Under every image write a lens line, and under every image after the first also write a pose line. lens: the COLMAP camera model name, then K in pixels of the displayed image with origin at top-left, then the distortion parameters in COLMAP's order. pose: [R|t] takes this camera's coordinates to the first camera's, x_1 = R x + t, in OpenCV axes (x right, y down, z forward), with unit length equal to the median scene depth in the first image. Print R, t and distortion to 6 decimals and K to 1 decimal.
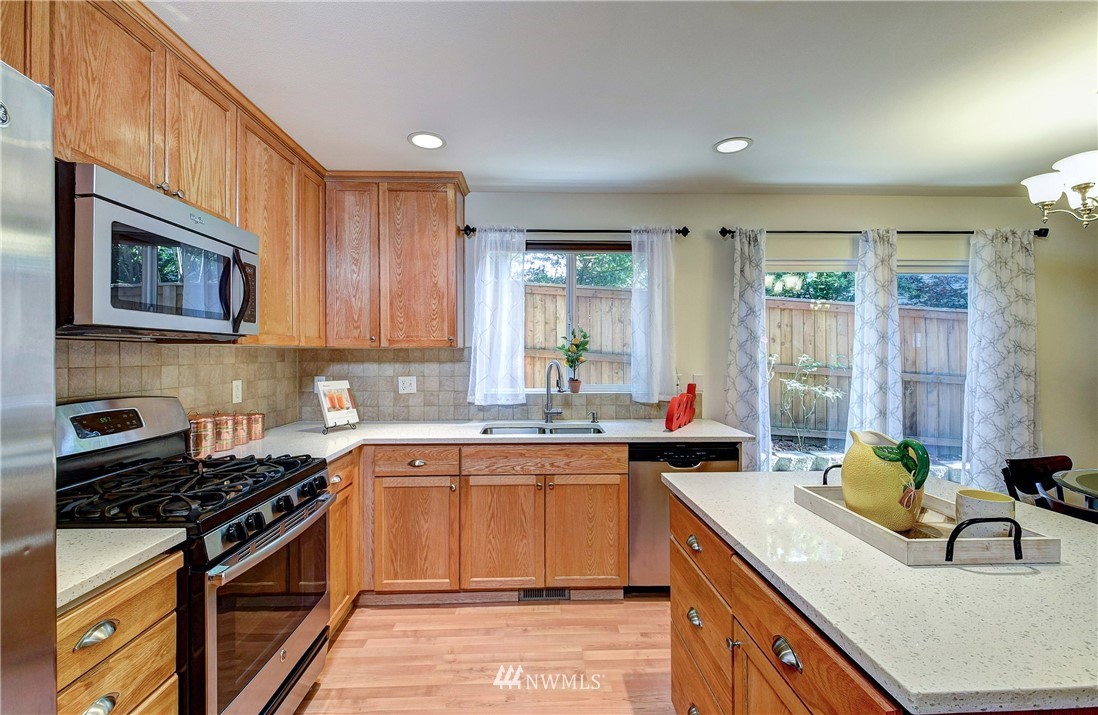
lens RADIAL K [[472.4, 0, 549.0], [0, 472.4, 357.5], [0, 0, 1]] dist [0.011231, -0.000717]
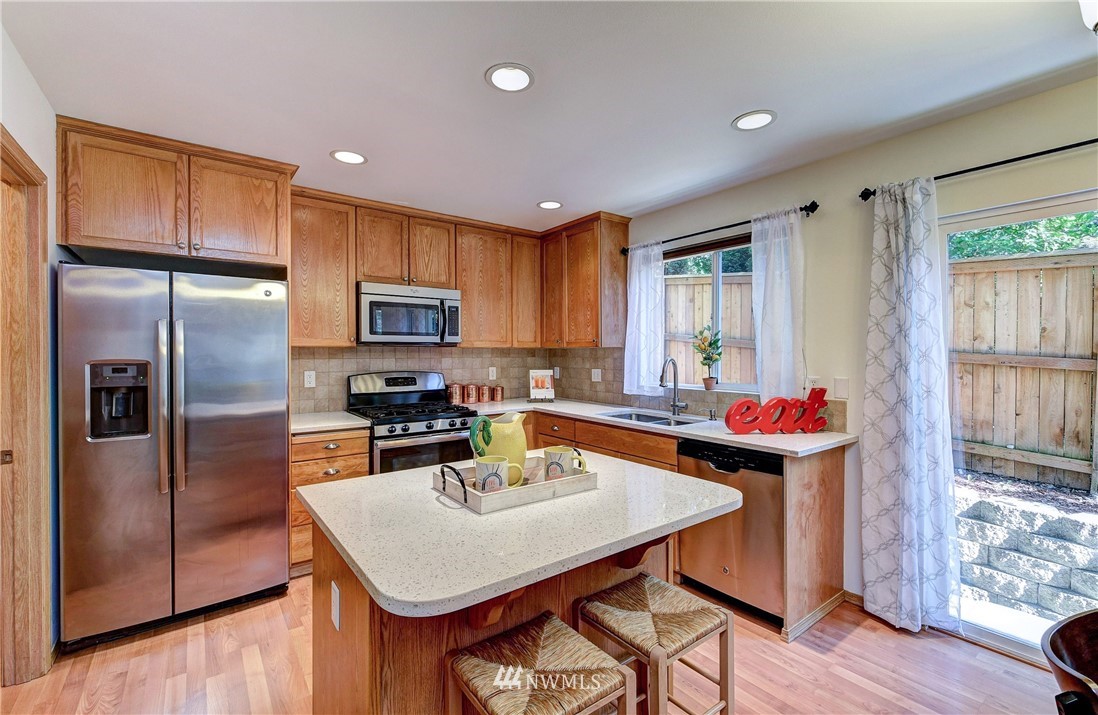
lens RADIAL K [[472.4, 0, 549.0], [0, 472.4, 357.5], [0, 0, 1]] dist [0.011231, -0.000717]
pose [[0.571480, 0.010503, -0.820549, 0.802987], [-0.004555, 0.999943, 0.009627, -0.004612], [0.820603, -0.001764, 0.571496, 0.149030]]
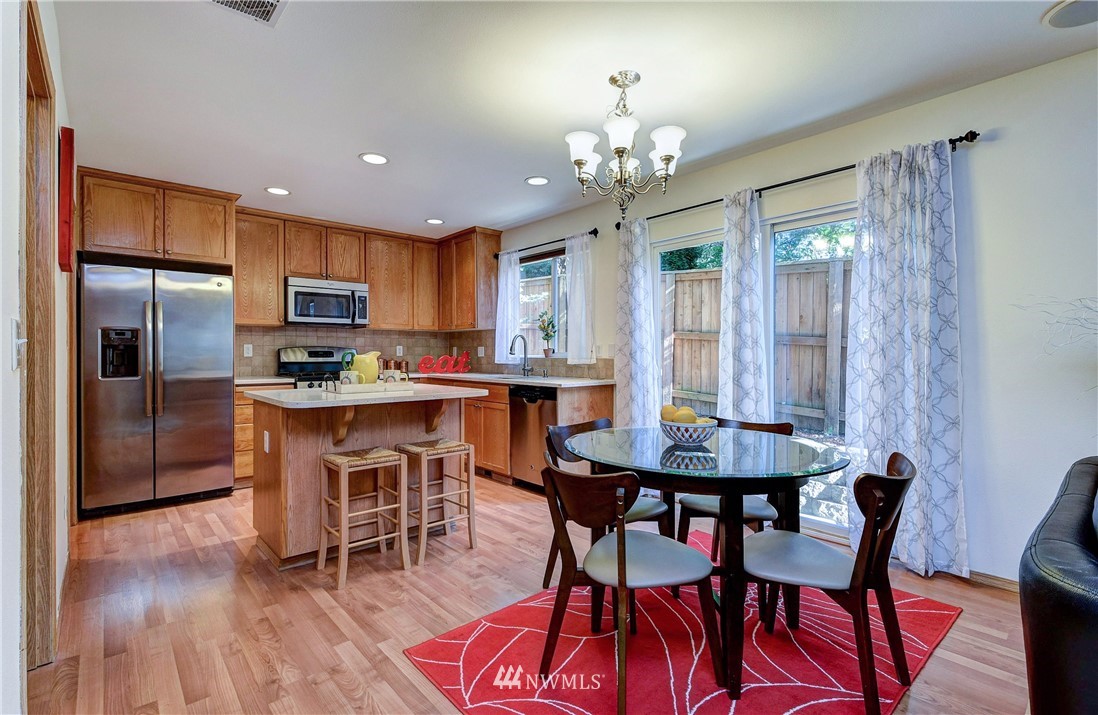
lens RADIAL K [[513.4, 0, 549.0], [0, 513.4, 357.5], [0, 0, 1]] dist [0.028714, -0.014097]
pose [[0.628479, 0.007237, -0.777793, 1.456161], [-0.004567, 0.999974, 0.005614, 0.075928], [0.777813, 0.000024, 0.628495, 0.031709]]
